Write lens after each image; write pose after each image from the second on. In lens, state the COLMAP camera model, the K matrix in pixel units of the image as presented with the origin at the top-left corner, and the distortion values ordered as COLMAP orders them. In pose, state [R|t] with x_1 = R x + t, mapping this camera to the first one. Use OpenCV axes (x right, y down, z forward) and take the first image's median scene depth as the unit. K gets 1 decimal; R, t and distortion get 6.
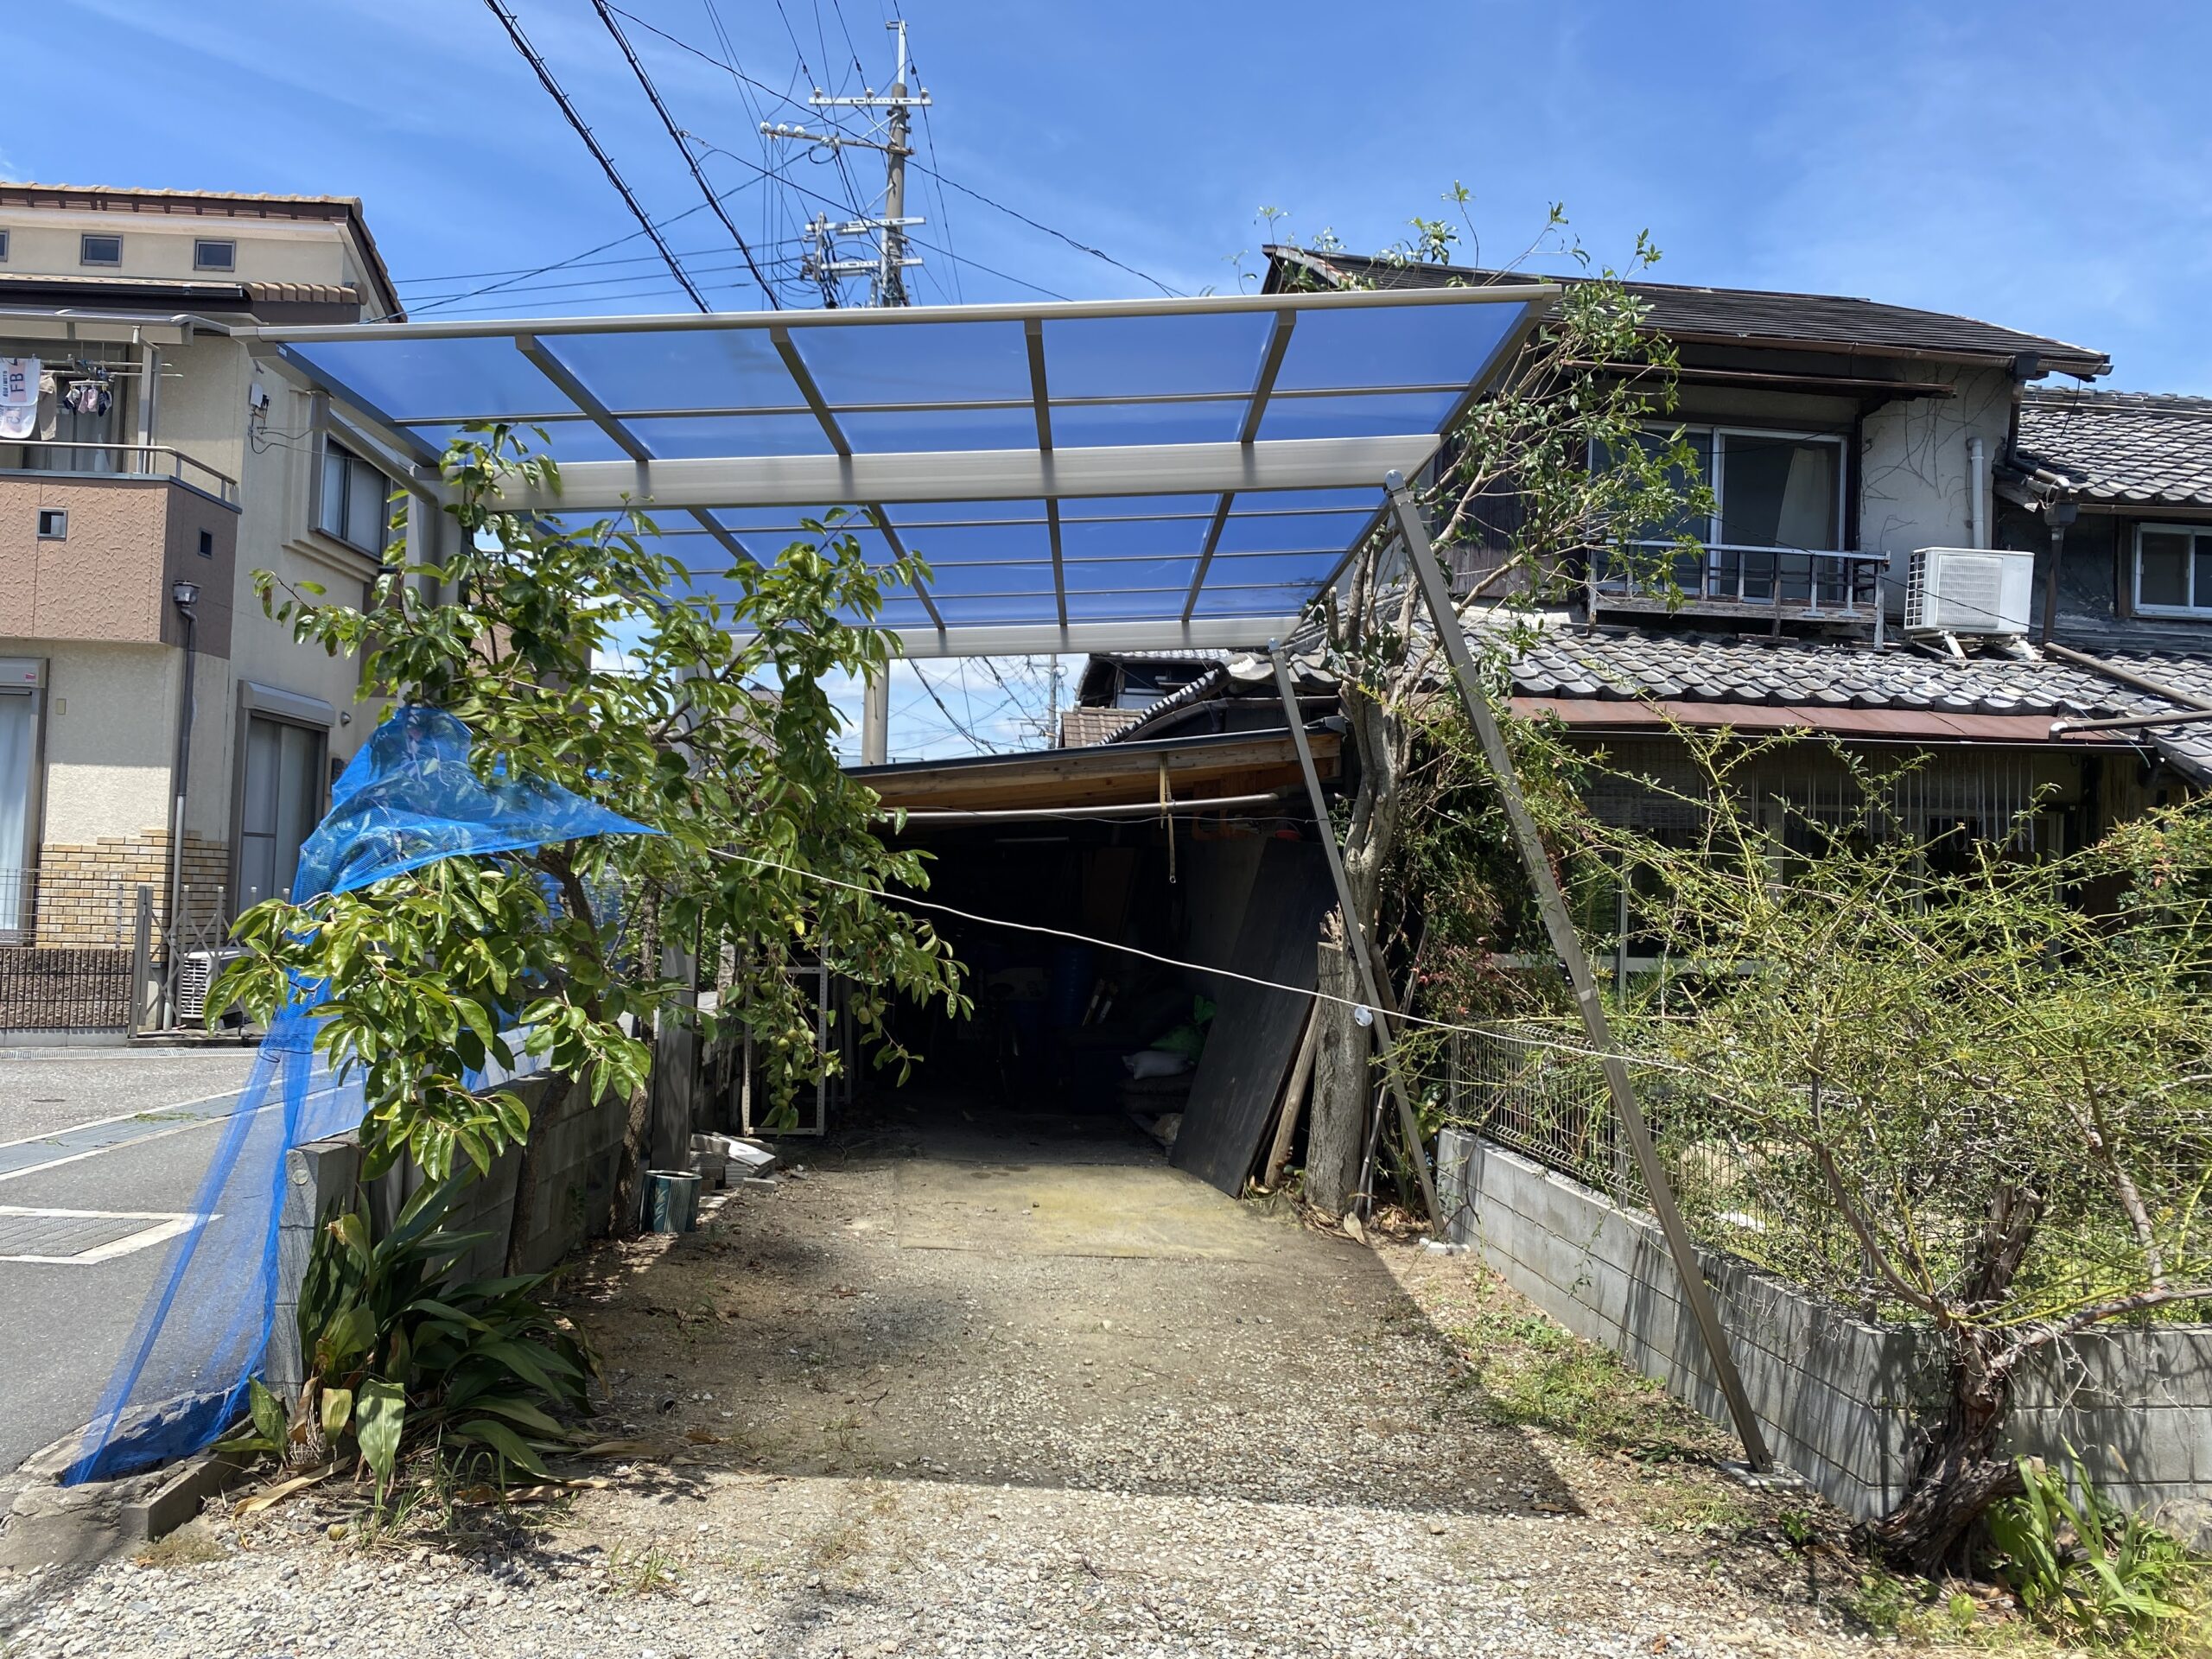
lens RADIAL K [[1705.0, 0, 1106.0], [0, 1705.0, 829.5], [0, 0, 1]] dist [0.032238, -0.030073]
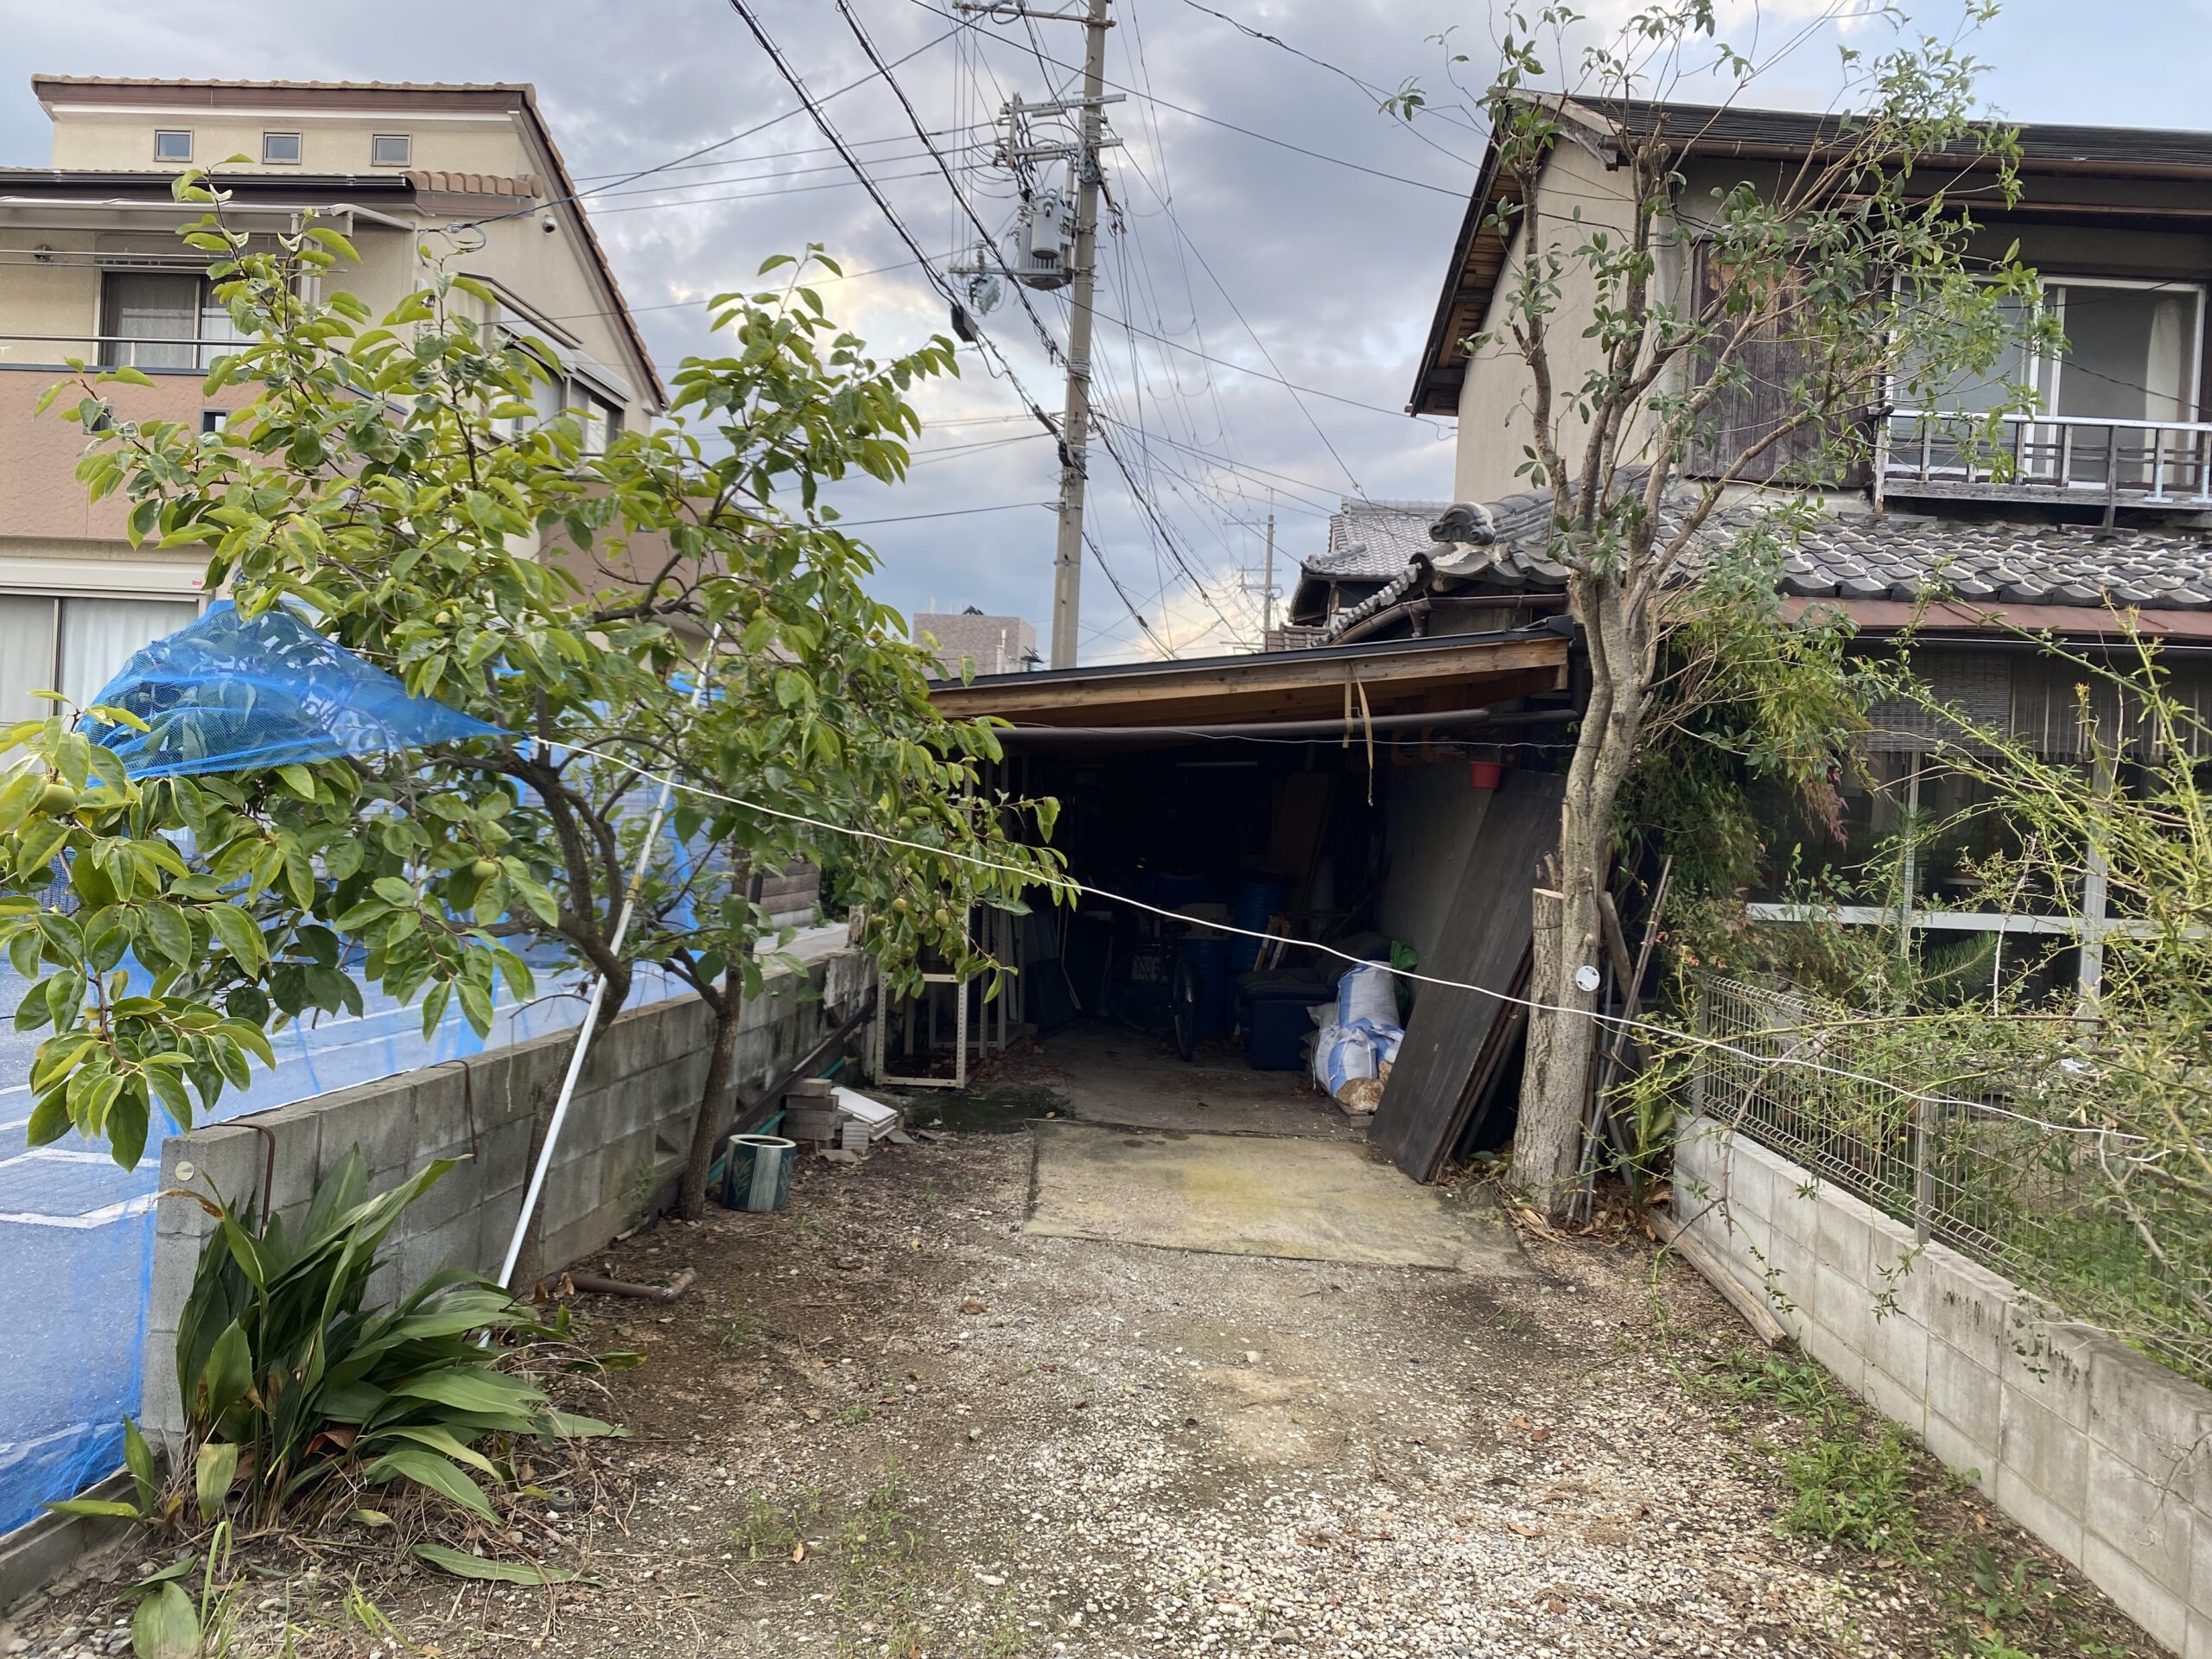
lens RADIAL K [[1708.0, 0, 1106.0], [0, 1708.0, 829.5], [0, 0, 1]] dist [-0.001068, -0.000927]
pose [[0.992005, 0.017765, -0.124941, 0.024517], [-0.011999, 0.998834, 0.046754, 0.001132], [0.125626, -0.044881, 0.991062, 0.175443]]
